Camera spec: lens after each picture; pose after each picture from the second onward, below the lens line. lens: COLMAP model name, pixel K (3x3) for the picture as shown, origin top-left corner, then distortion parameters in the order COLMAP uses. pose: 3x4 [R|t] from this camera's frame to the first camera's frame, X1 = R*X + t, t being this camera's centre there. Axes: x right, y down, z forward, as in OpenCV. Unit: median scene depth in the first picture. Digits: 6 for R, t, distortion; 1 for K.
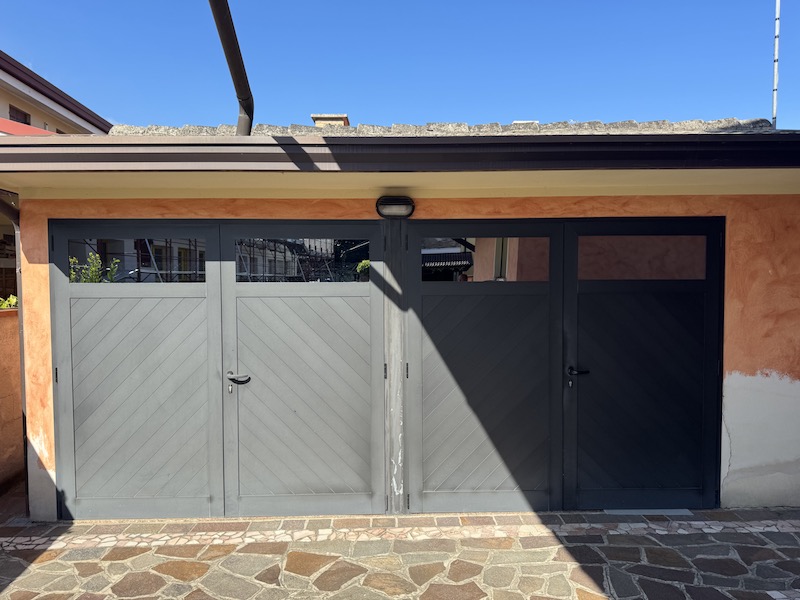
lens RADIAL K [[564.9, 0, 400.0], [0, 564.9, 300.0], [0, 0, 1]] dist [0.065146, -0.094345]
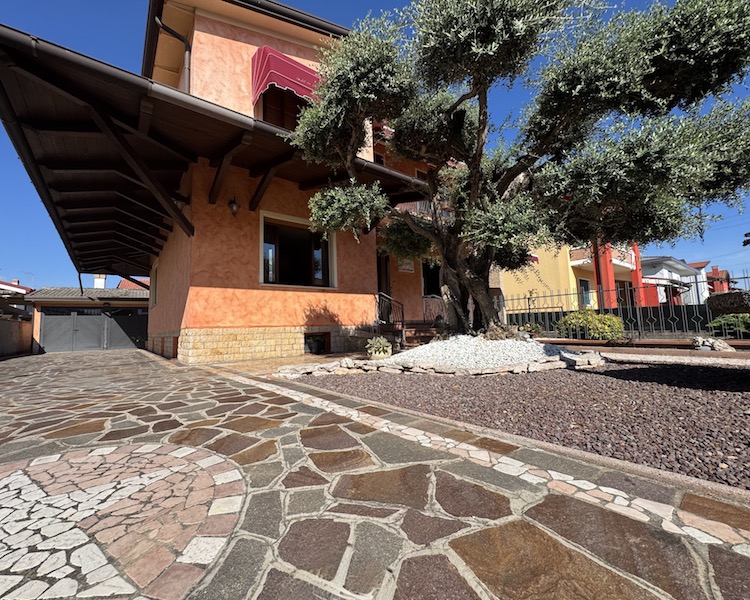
lens RADIAL K [[323.6, 0, 347.8], [0, 323.6, 301.8], [0, 0, 1]] dist [-0.009755, 0.000165]
pose [[0.819027, 0.030953, 0.572919, 0.152395], [0.051388, 0.990573, -0.126981, 0.457942], [-0.571449, 0.133443, 0.809715, -3.943381]]
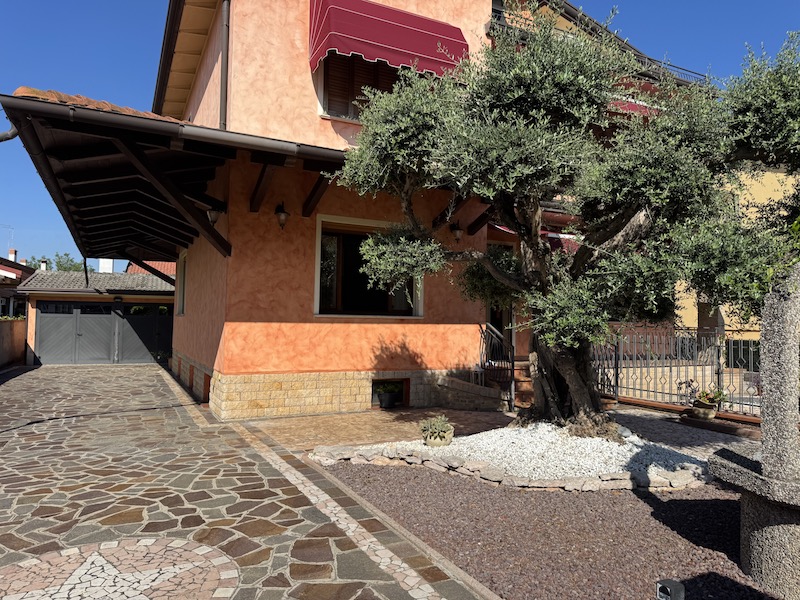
lens RADIAL K [[564.9, 0, 400.0], [0, 564.9, 300.0], [0, 0, 1]] dist [0.065146, -0.094345]
pose [[0.904143, 0.038861, 0.425458, 0.095754], [-0.003979, 0.996577, -0.082572, 0.240029], [-0.427211, 0.072964, 0.901203, -4.511896]]
